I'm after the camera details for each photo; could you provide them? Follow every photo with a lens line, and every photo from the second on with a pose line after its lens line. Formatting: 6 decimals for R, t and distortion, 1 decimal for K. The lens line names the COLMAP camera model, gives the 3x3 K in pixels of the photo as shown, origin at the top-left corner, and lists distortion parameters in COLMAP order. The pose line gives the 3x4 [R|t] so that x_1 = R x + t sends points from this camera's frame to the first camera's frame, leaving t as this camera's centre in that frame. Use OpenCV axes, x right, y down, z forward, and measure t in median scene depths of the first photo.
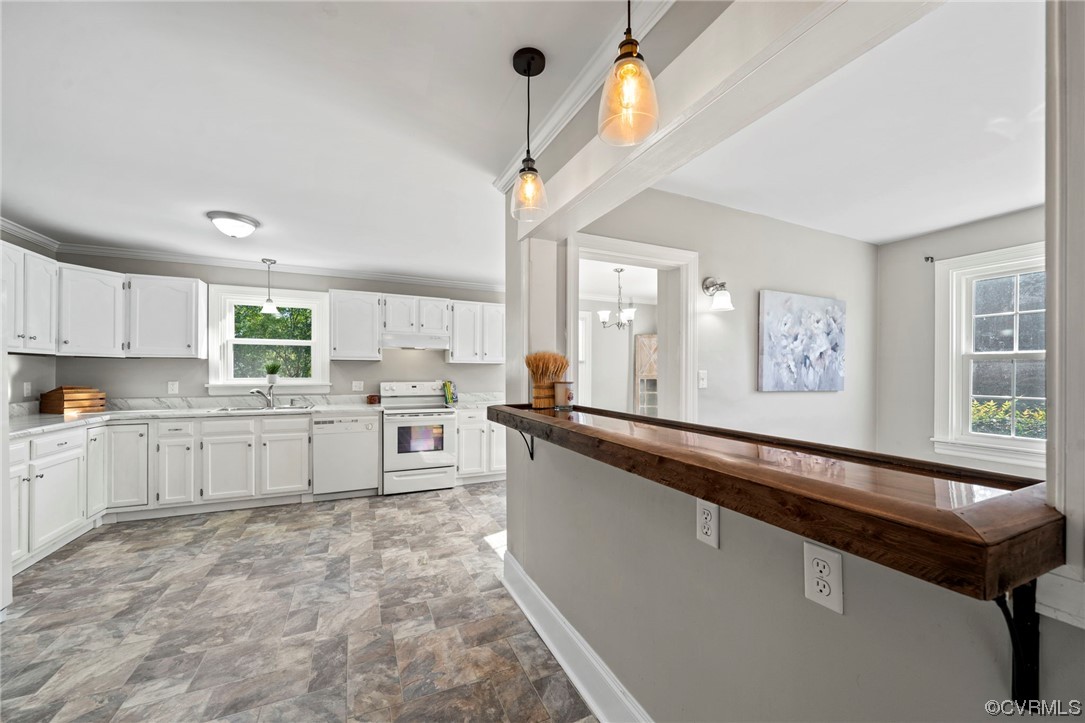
lens RADIAL K [[403.5, 0, 545.7], [0, 403.5, 374.9], [0, 0, 1]] dist [-0.015818, 0.000059]
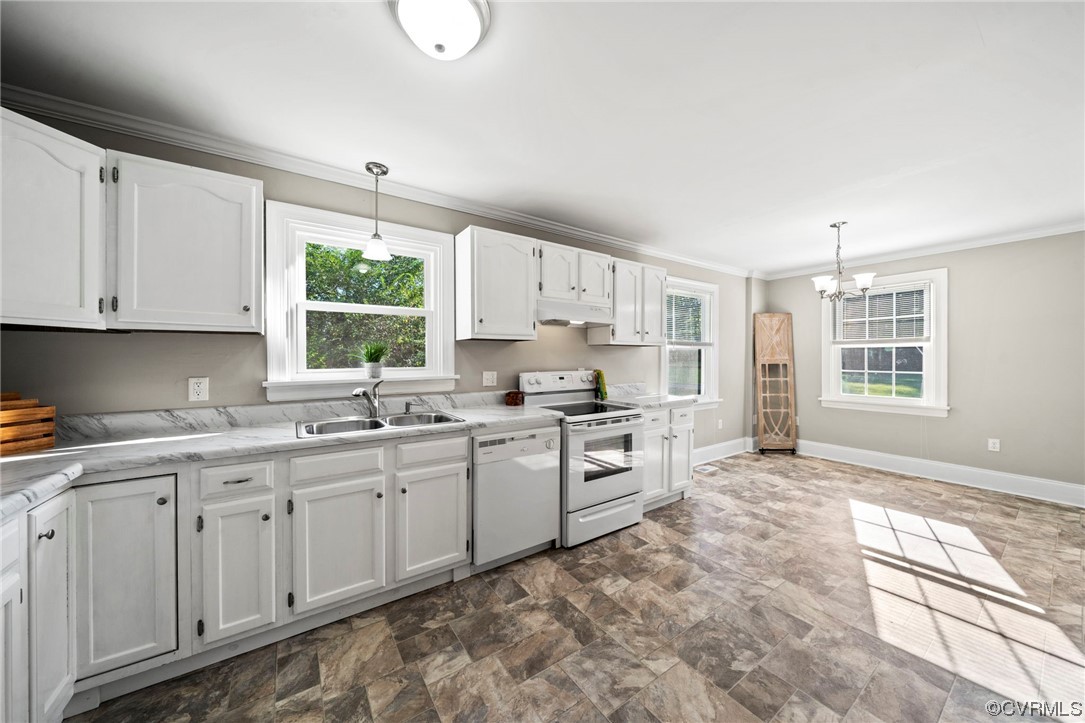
lens RADIAL K [[374.9, 0, 543.7], [0, 374.9, 358.7], [0, 0, 1]] dist [-0.002297, -0.000469]
pose [[0.986556, -0.006781, 0.163280, -0.637037], [0.007091, 0.999974, -0.001315, -0.005403], [-0.163267, 0.002455, 0.986579, 0.492537]]
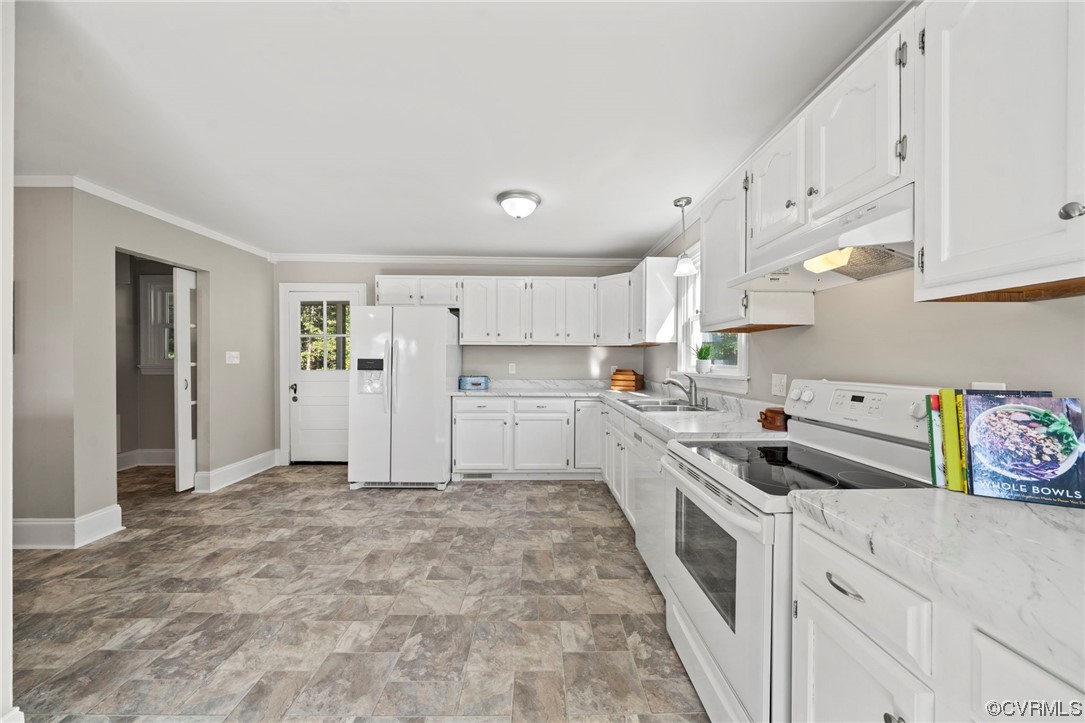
lens RADIAL K [[381.1, 0, 542.5], [0, 381.1, 361.5], [0, 0, 1]] dist [-0.002000, -0.000380]
pose [[-0.410895, -0.003962, -0.911674, 0.042240], [-0.011540, 0.999933, 0.000855, 0.005598], [0.911609, 0.010872, -0.410914, 1.240500]]
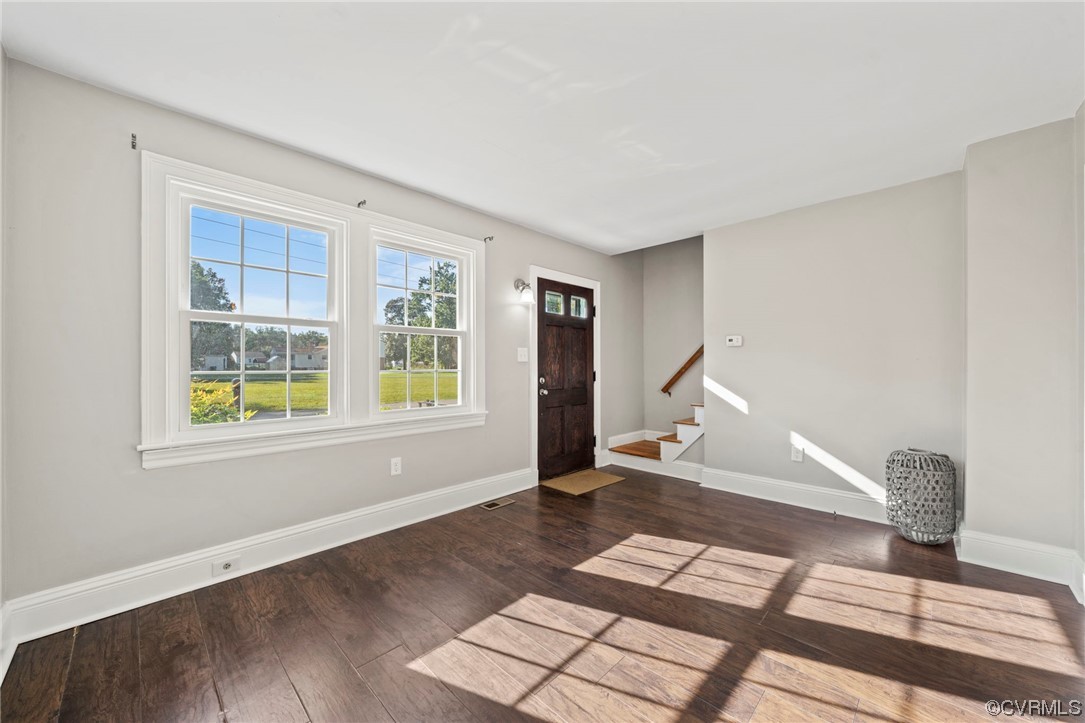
lens RADIAL K [[396.5, 0, 542.5], [0, 396.5, 361.5], [0, 0, 1]] dist [-0.003030, -0.000159]
pose [[-0.342149, 0.007365, 0.939617, 0.163774], [0.006113, 0.999966, -0.005612, 0.039471], [-0.939626, 0.003824, -0.342182, 0.623314]]
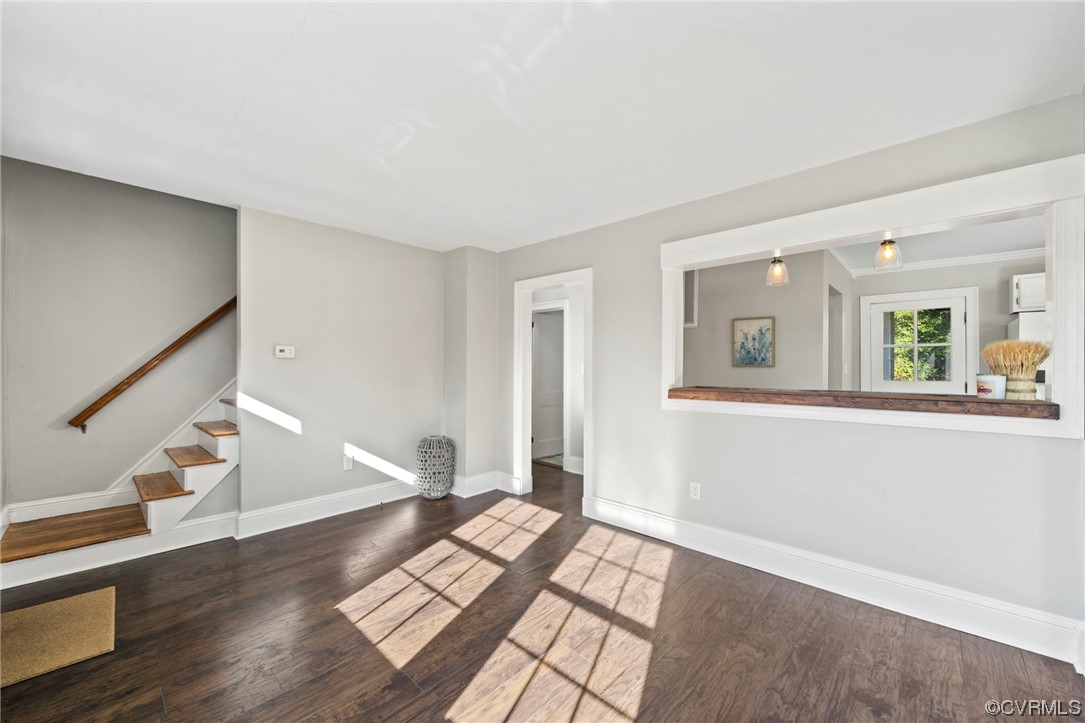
lens RADIAL K [[417.4, 0, 537.1], [0, 417.4, 363.5], [0, 0, 1]] dist [-0.002826, -0.000228]
pose [[-0.937013, -0.009220, -0.349173, 0.808933], [-0.009559, 0.999954, -0.000753, 0.001797], [0.349164, 0.002632, -0.937058, 0.899347]]
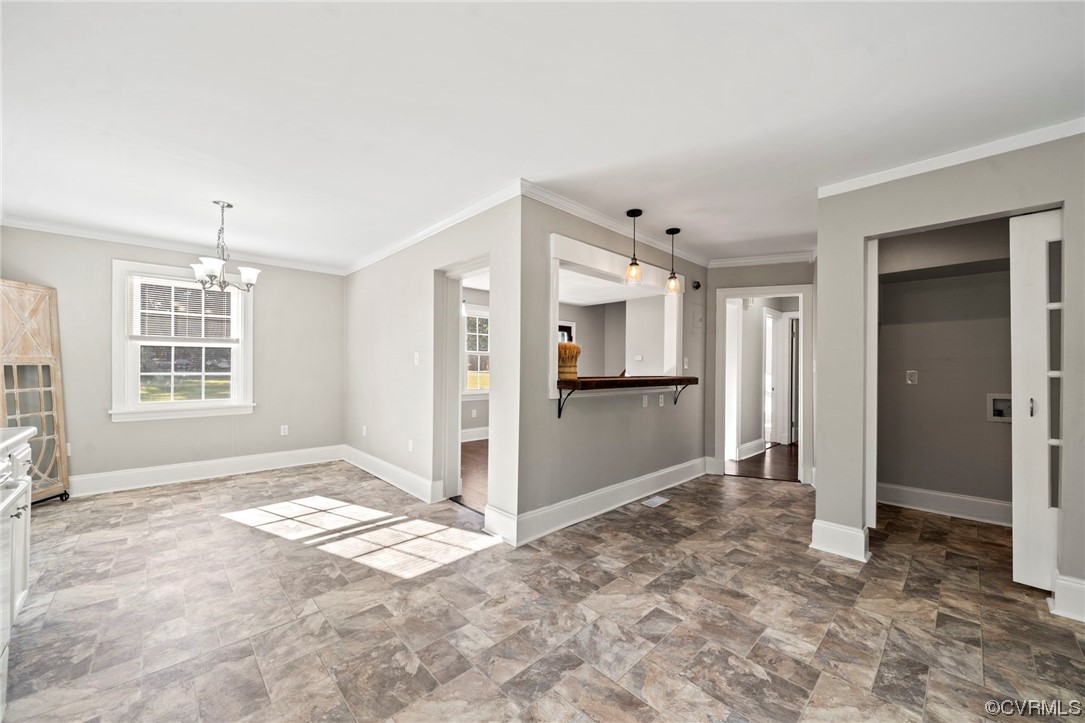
lens RADIAL K [[408.6, 0, 542.4], [0, 408.6, 371.9], [0, 0, 1]] dist [-0.006136, -0.000169]
pose [[-0.310668, -0.019180, 0.950325, -0.822966], [-0.002867, 0.999811, 0.019241, 0.012262], [-0.950514, 0.003254, -0.310664, 0.898696]]
